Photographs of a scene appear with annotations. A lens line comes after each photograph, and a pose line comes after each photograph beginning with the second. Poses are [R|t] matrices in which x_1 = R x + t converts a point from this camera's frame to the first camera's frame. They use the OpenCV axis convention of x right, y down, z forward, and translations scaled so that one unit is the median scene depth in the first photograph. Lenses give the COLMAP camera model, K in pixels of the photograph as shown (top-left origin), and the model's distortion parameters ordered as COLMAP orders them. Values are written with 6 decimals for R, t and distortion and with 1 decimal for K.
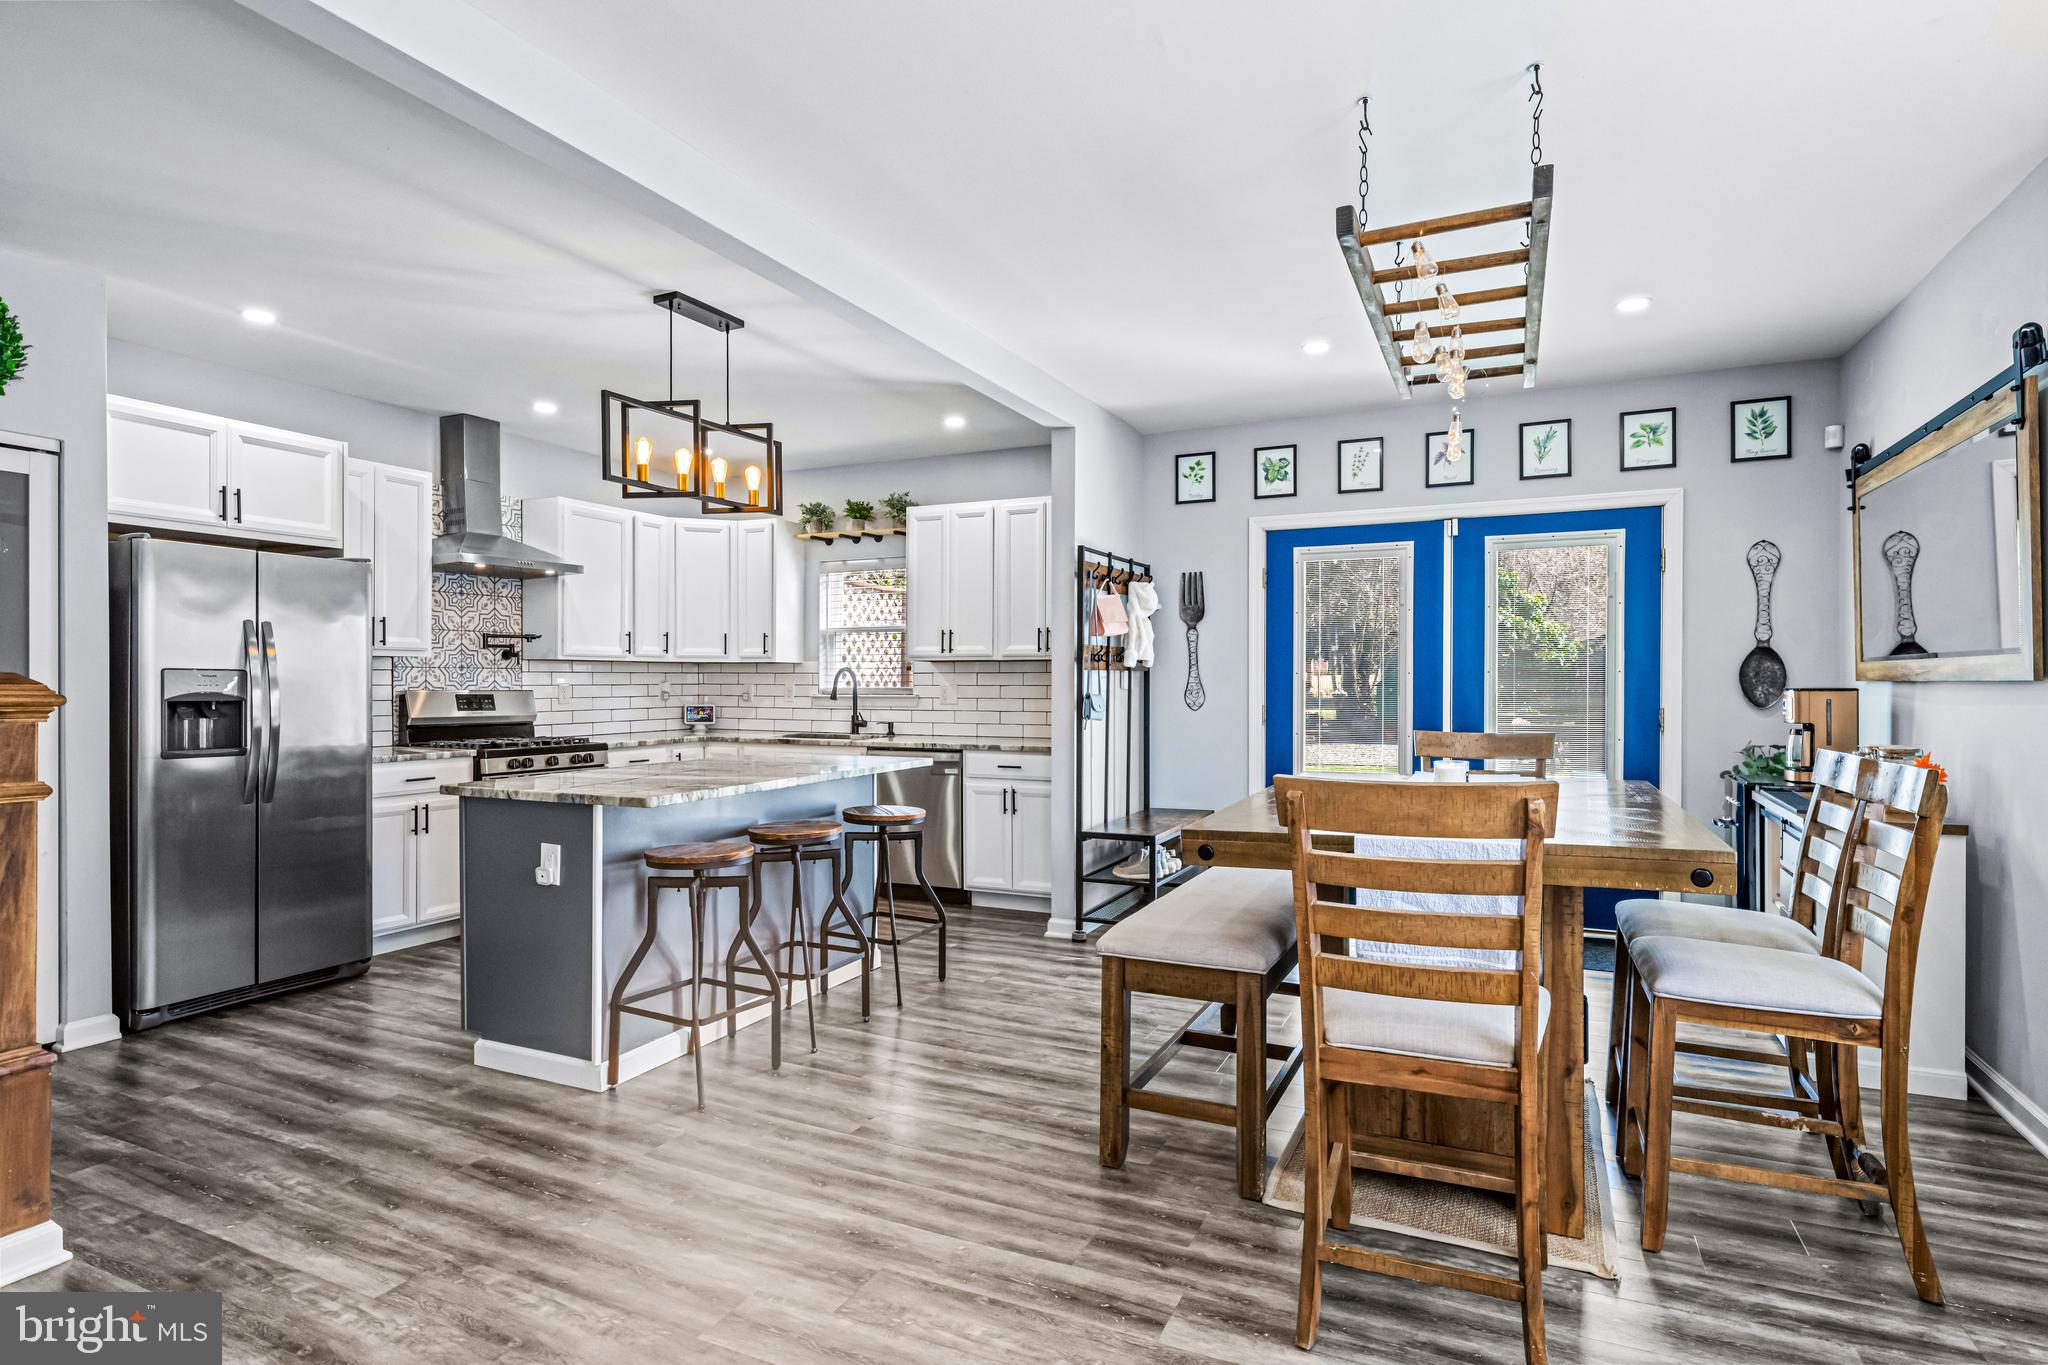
lens RADIAL K [[1060.9, 0, 1015.6], [0, 1060.9, 687.4], [0, 0, 1]] dist [0.002548, -0.001057]
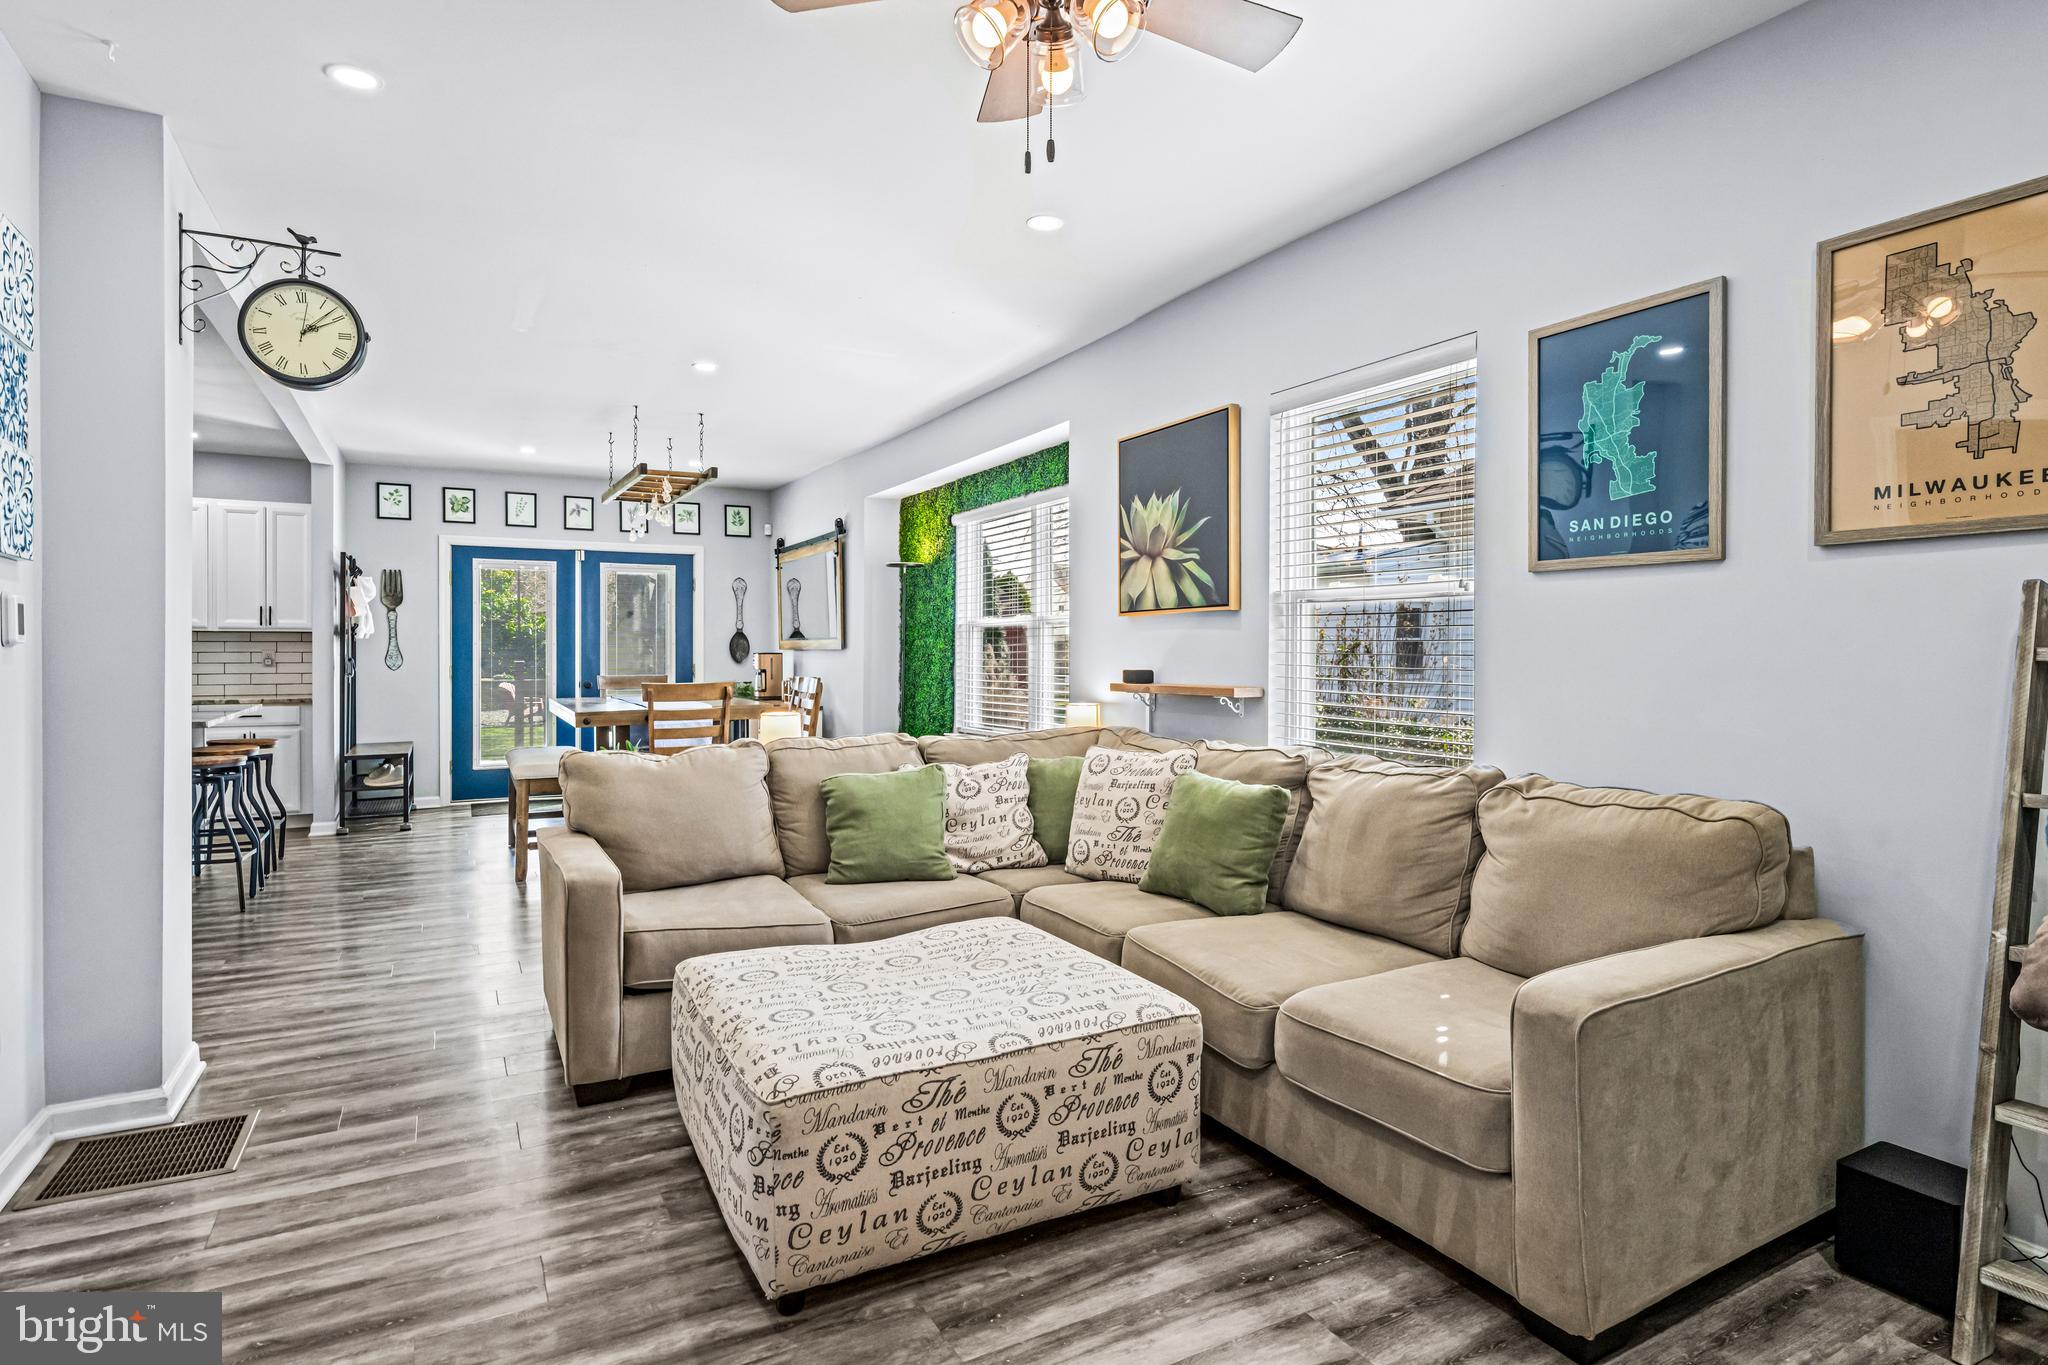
lens RADIAL K [[1091.6, 0, 1033.2], [0, 1091.6, 662.1], [0, 0, 1]] dist [0.006517, -0.000222]
pose [[0.588555, -0.007895, 0.808418, -0.604819], [0.002998, 0.999967, 0.007583, 0.003540], [-0.808451, -0.002040, 0.588559, -0.622487]]
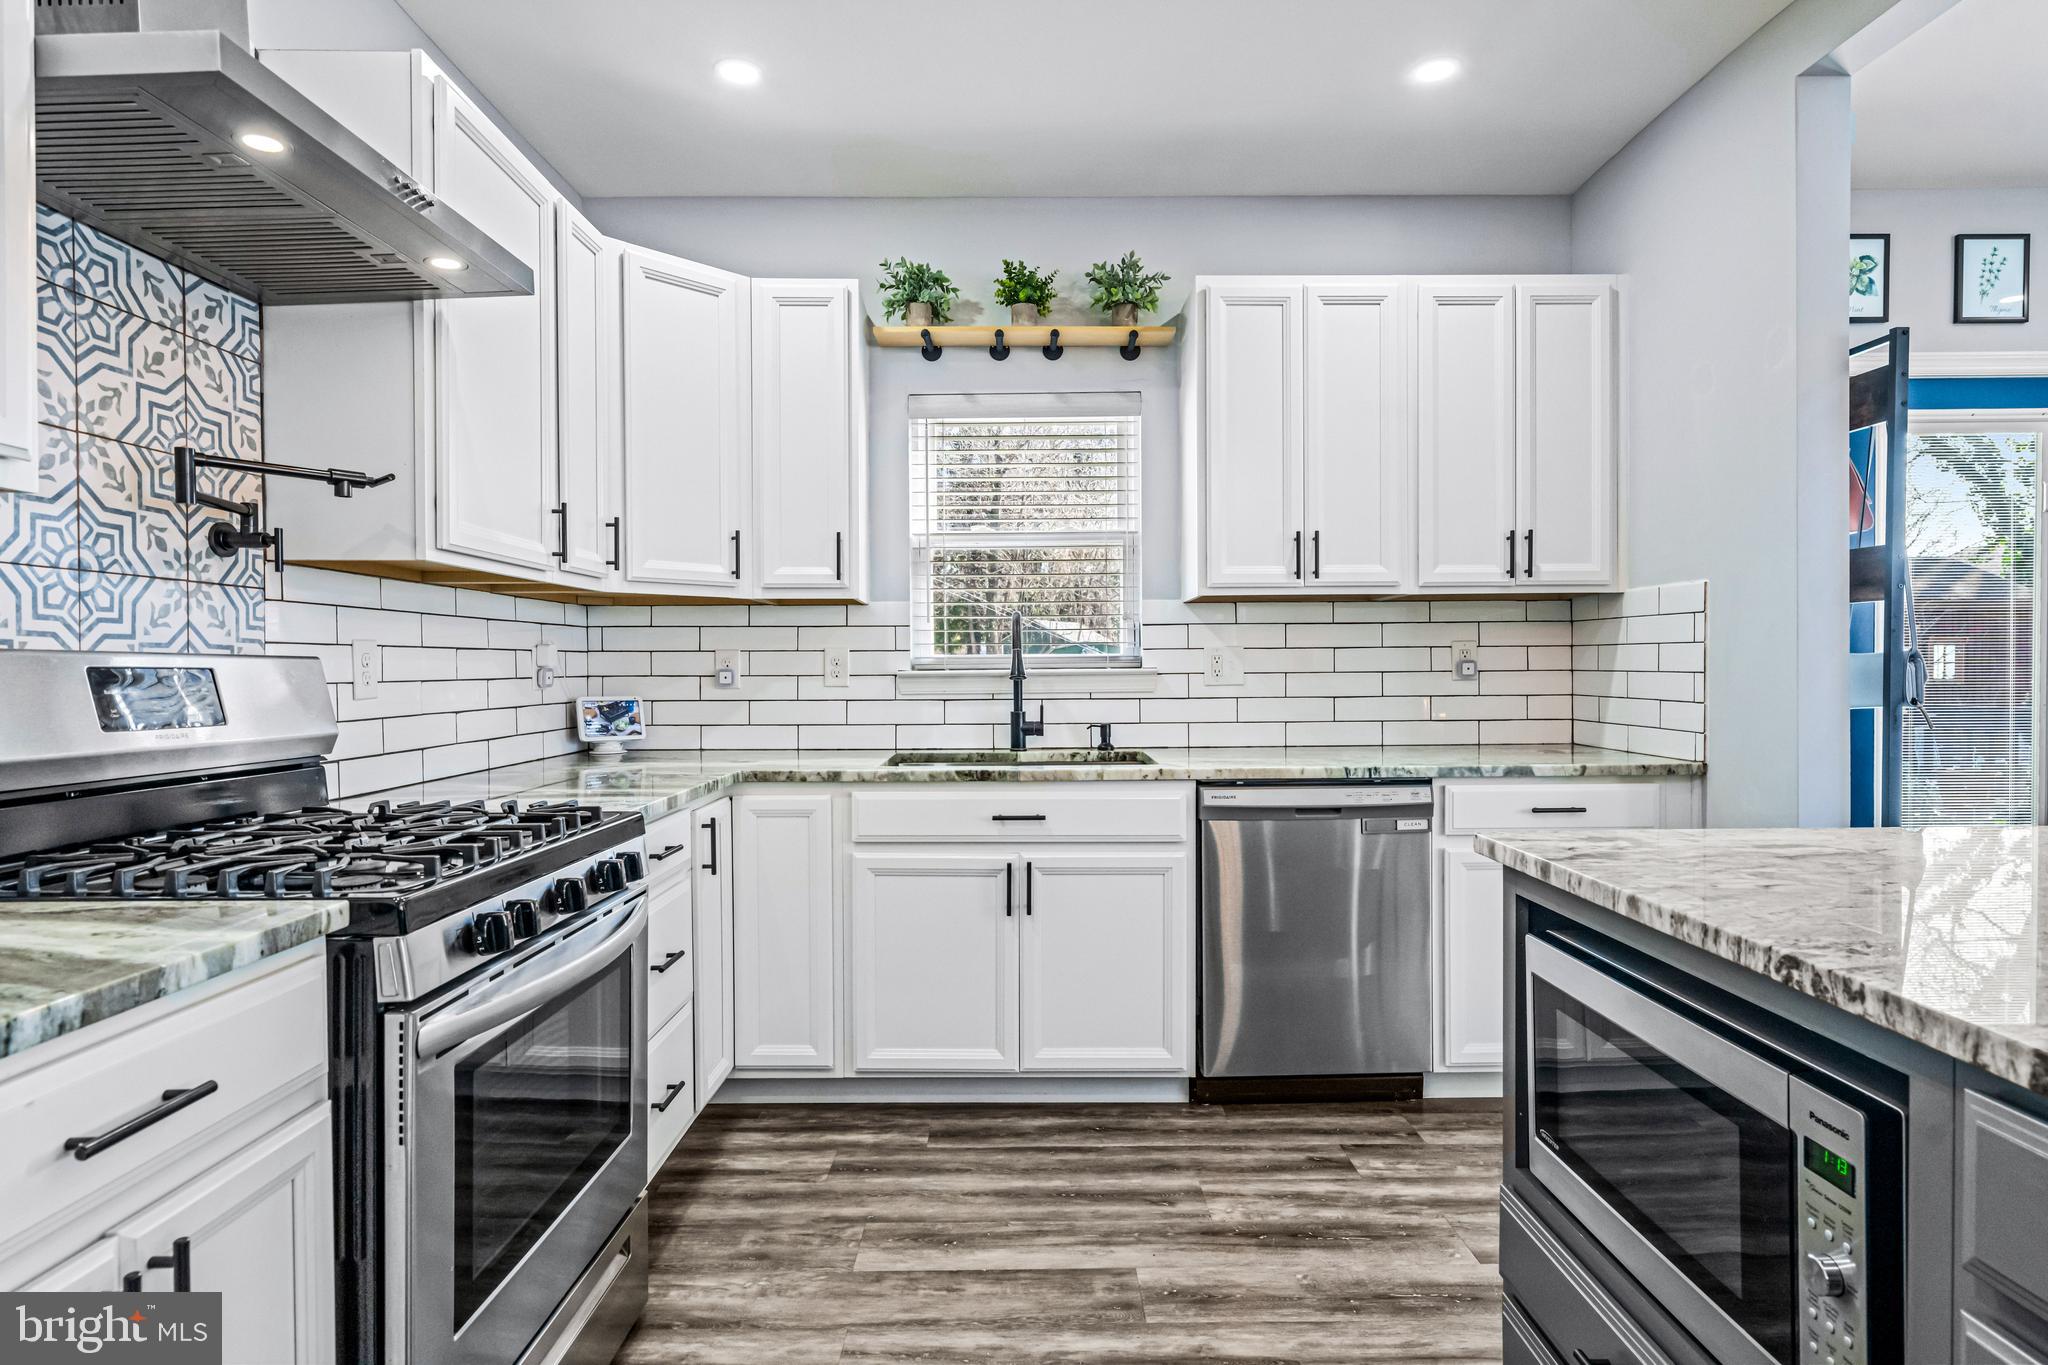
lens RADIAL K [[1091.6, 0, 1023.4], [0, 1091.6, 677.9], [0, 0, 1]] dist [0.006517, -0.000222]
pose [[0.899528, -0.011152, 0.436720, -0.518434], [0.010390, 0.999937, 0.004134, 0.012559], [-0.436739, 0.000818, 0.899588, 0.780815]]
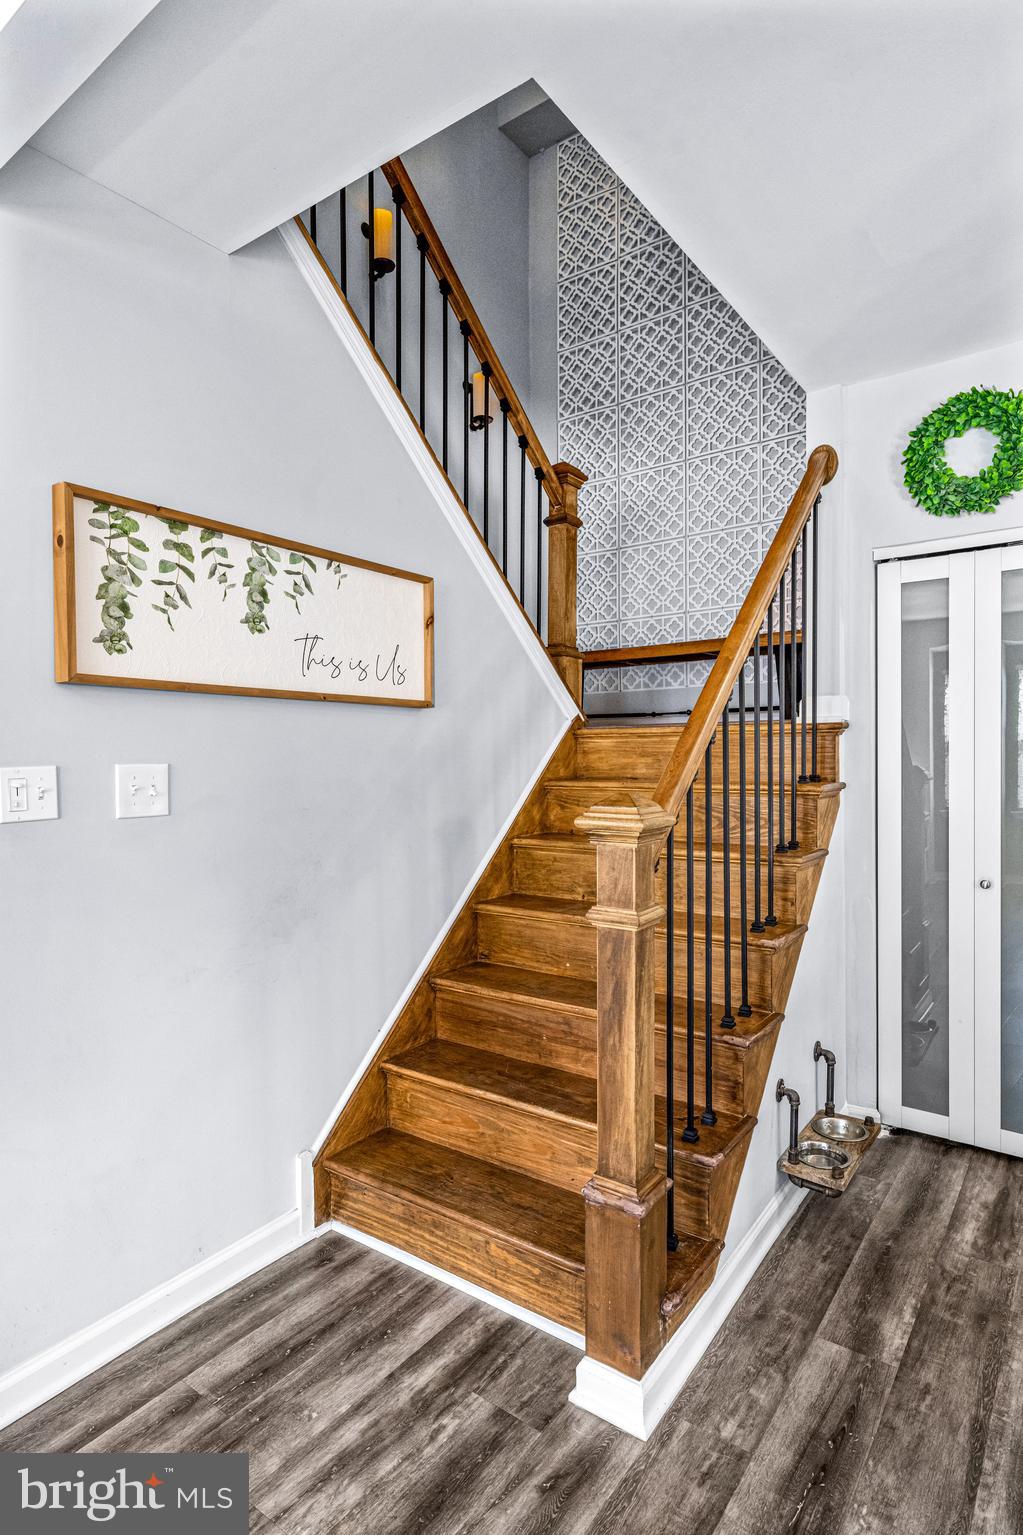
lens RADIAL K [[818.1, 0, 515.7], [0, 818.1, 767.9], [0, 0, 1]] dist [0.006517, -0.000222]
pose [[-0.180164, 0.013008, -0.983550, -0.089375], [0.004195, 0.999914, 0.012456, -0.022436], [0.983628, -0.001882, -0.180203, 0.488652]]
